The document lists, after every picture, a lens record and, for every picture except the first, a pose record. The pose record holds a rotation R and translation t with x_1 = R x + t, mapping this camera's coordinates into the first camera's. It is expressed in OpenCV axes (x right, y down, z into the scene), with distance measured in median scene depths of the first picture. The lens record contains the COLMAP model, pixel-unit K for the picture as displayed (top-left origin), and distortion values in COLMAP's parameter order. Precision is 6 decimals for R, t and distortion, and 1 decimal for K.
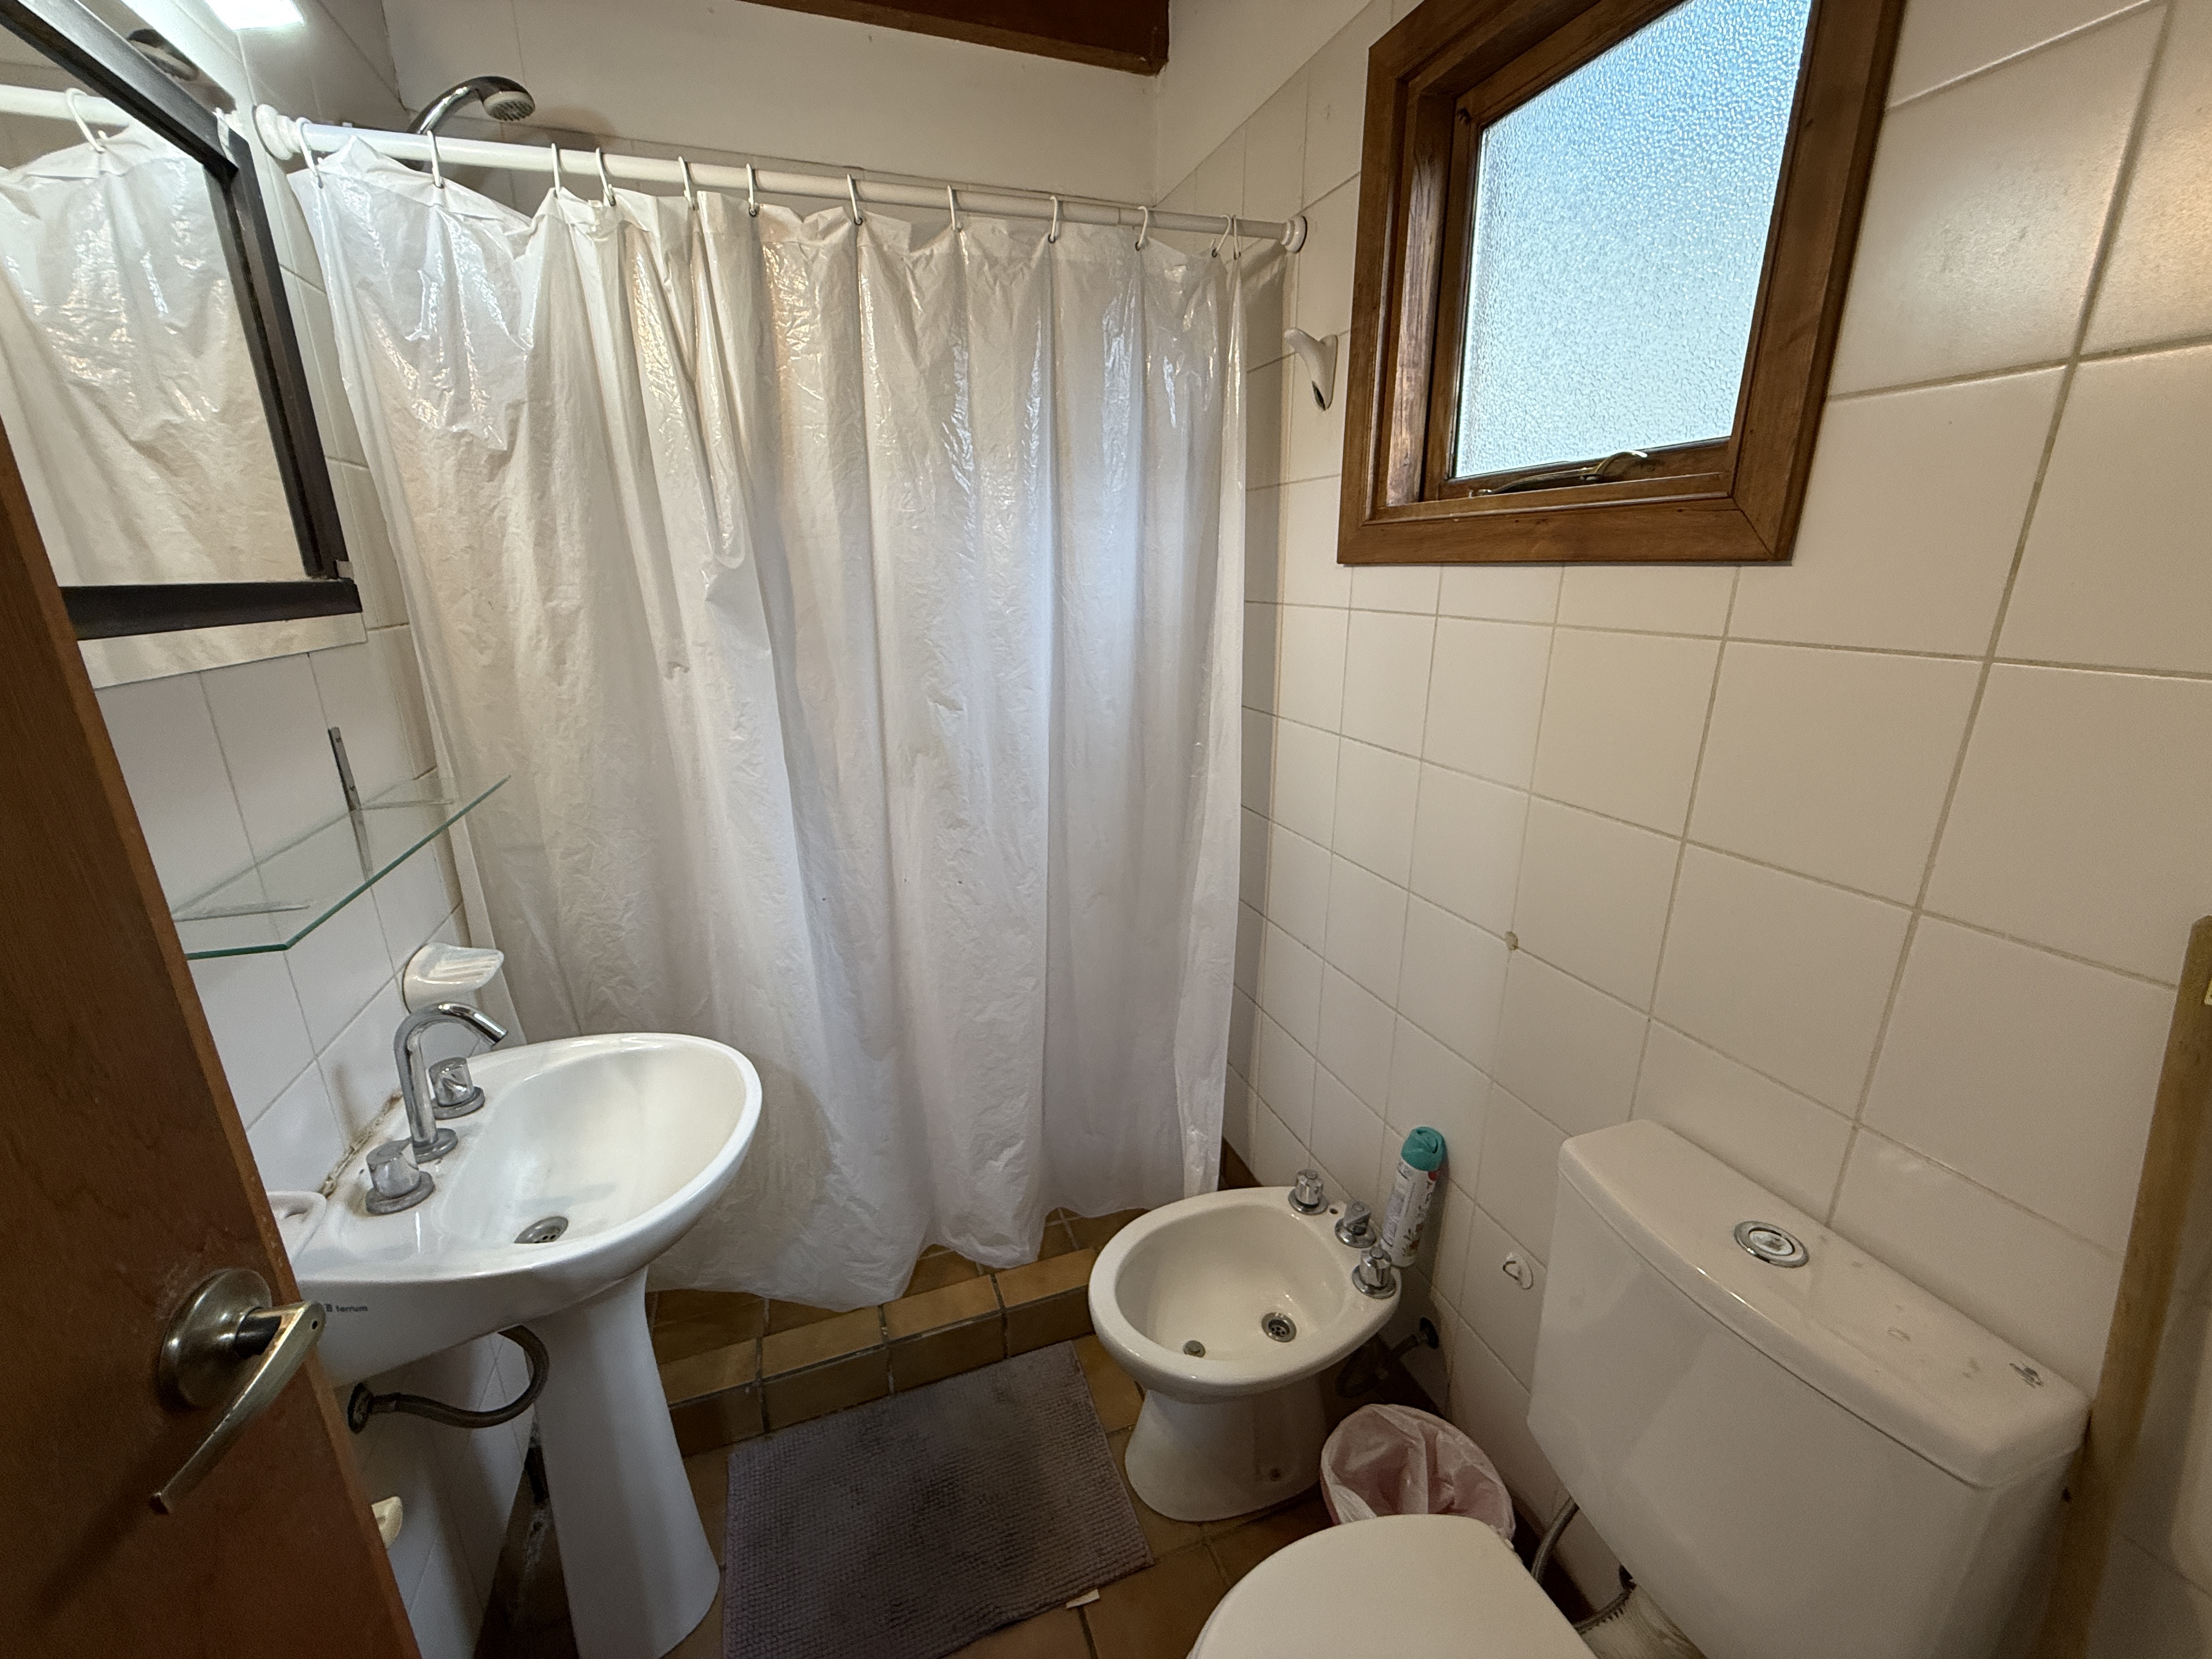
lens RADIAL K [[876.2, 0, 1099.7], [0, 876.2, 830.4], [0, 0, 1]] dist [-0.000251, -0.000113]
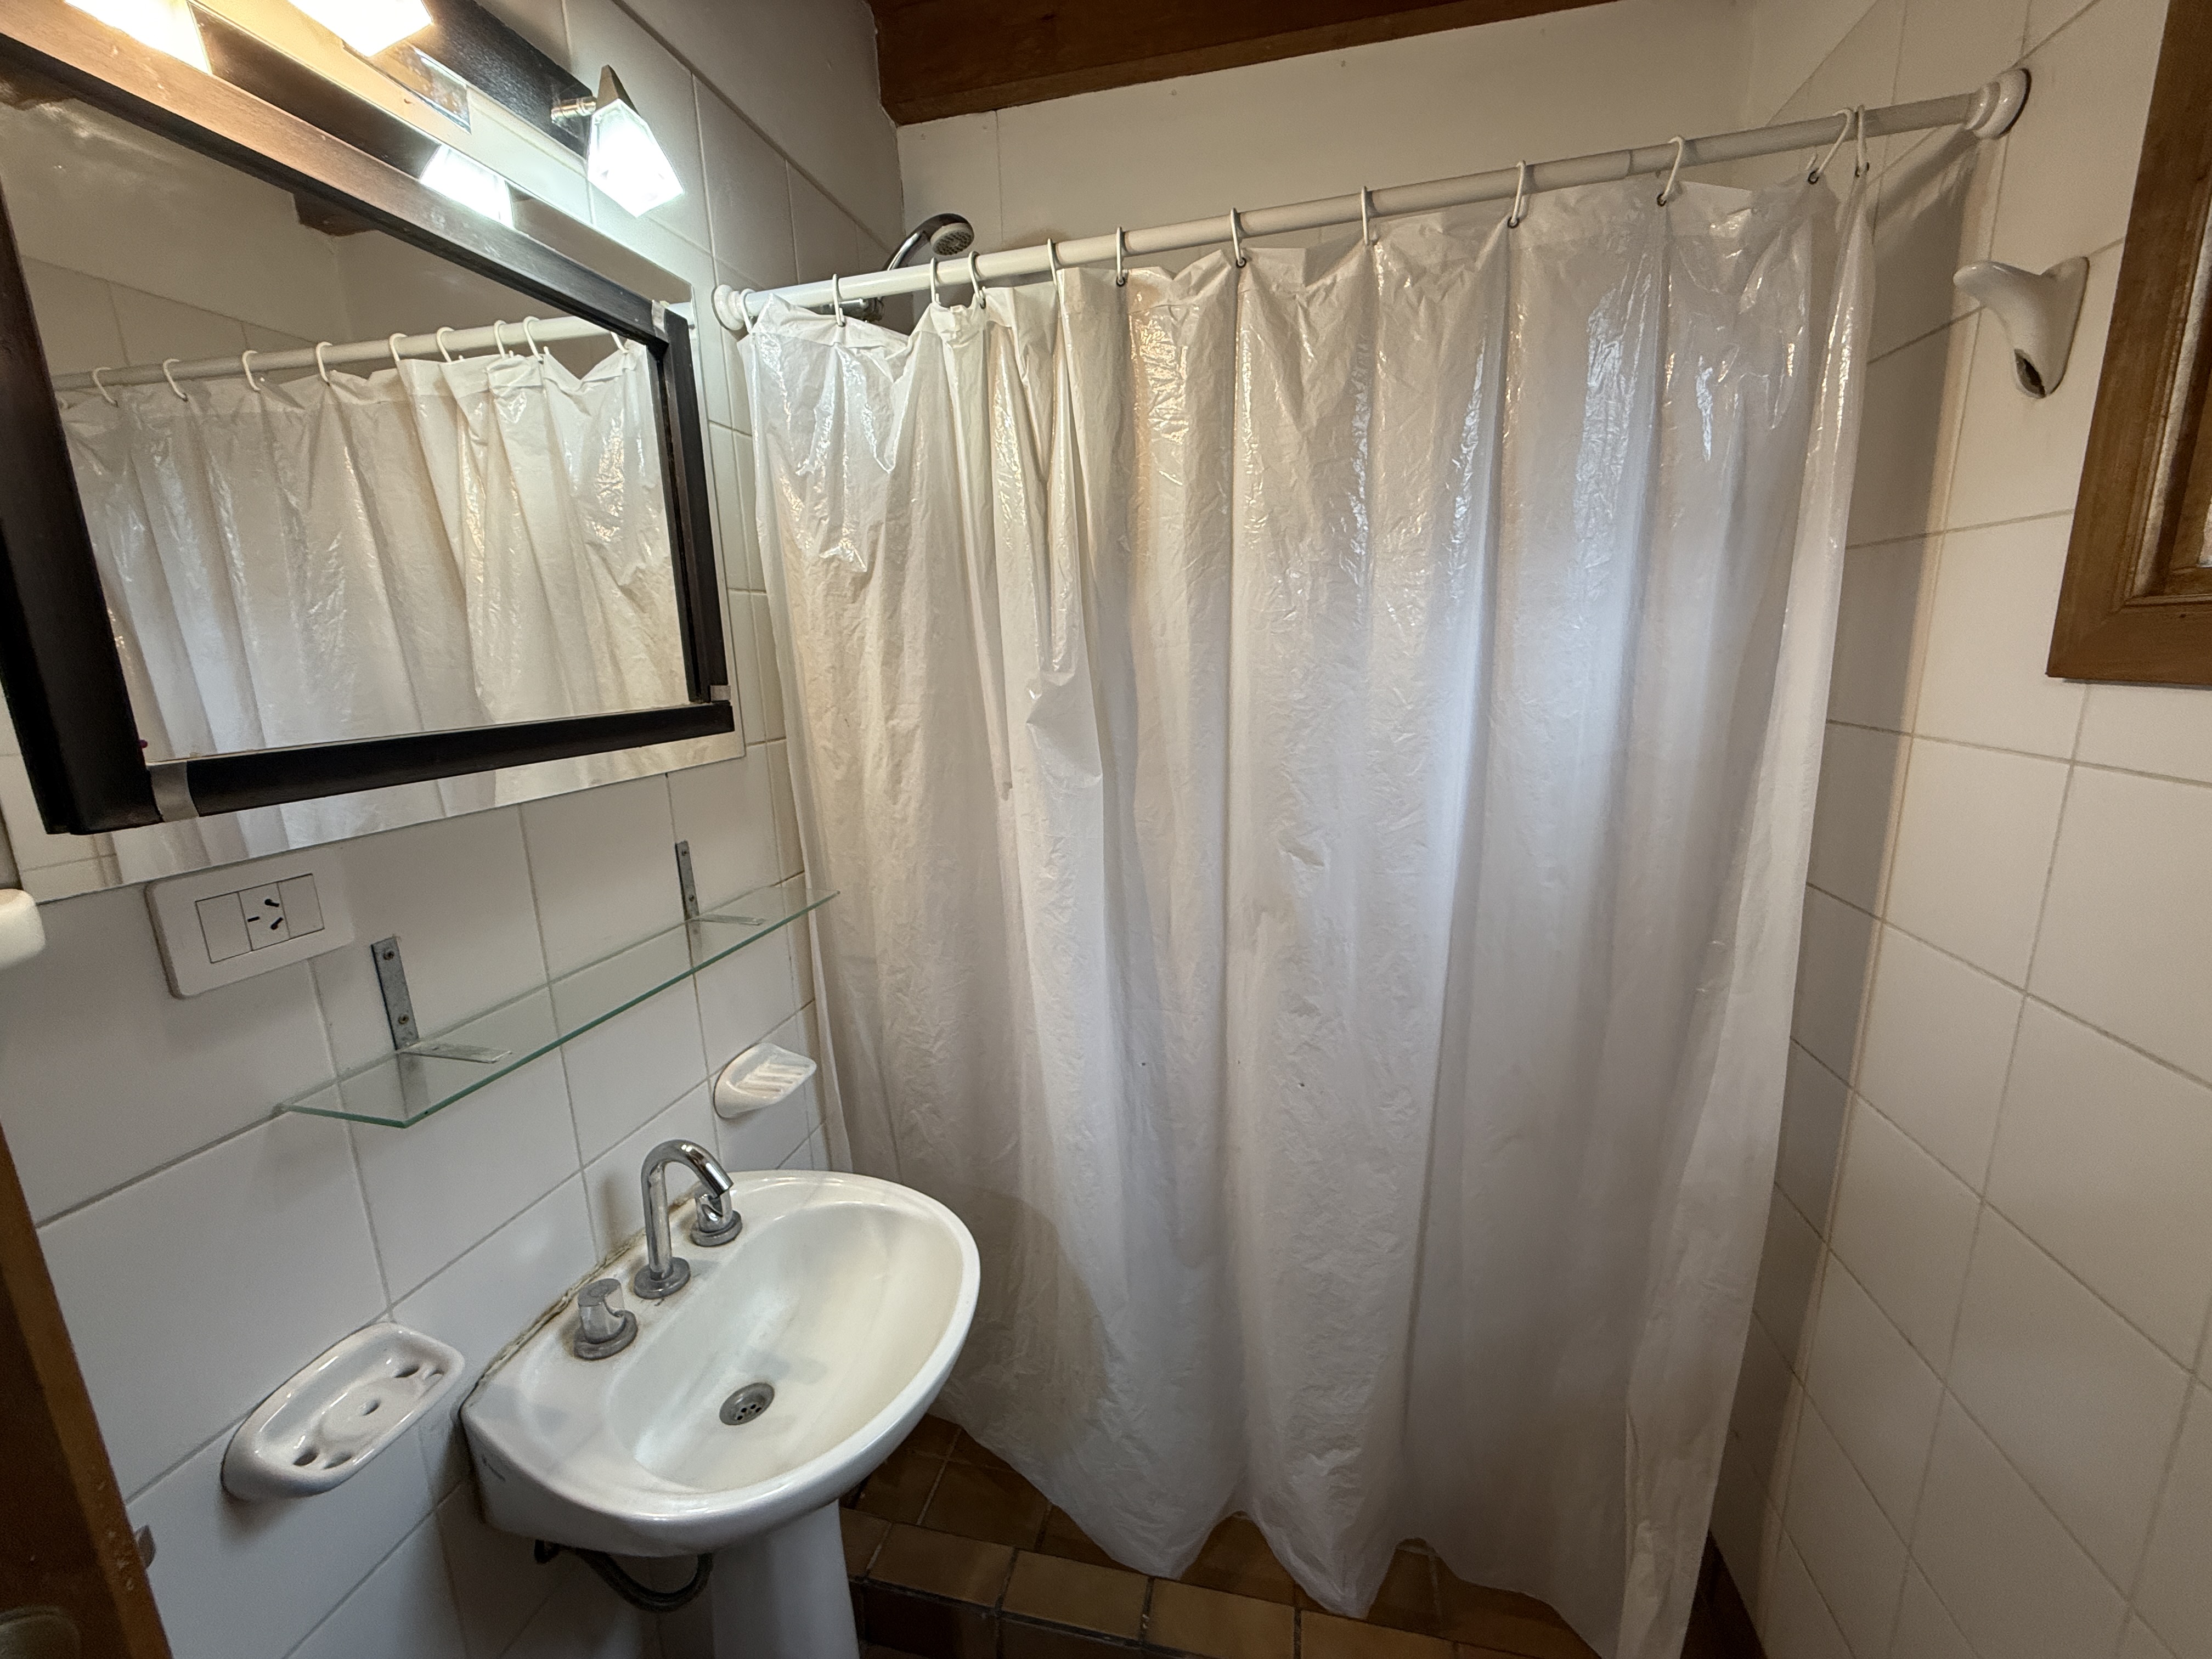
lens RADIAL K [[876.2, 0, 1099.7], [0, 876.2, 830.4], [0, 0, 1]] dist [-0.000251, -0.000113]
pose [[0.841156, 0.097487, -0.531934, 0.088847], [-0.135137, 0.990303, -0.032202, -0.130745], [0.523636, 0.098971, 0.846174, 0.290608]]
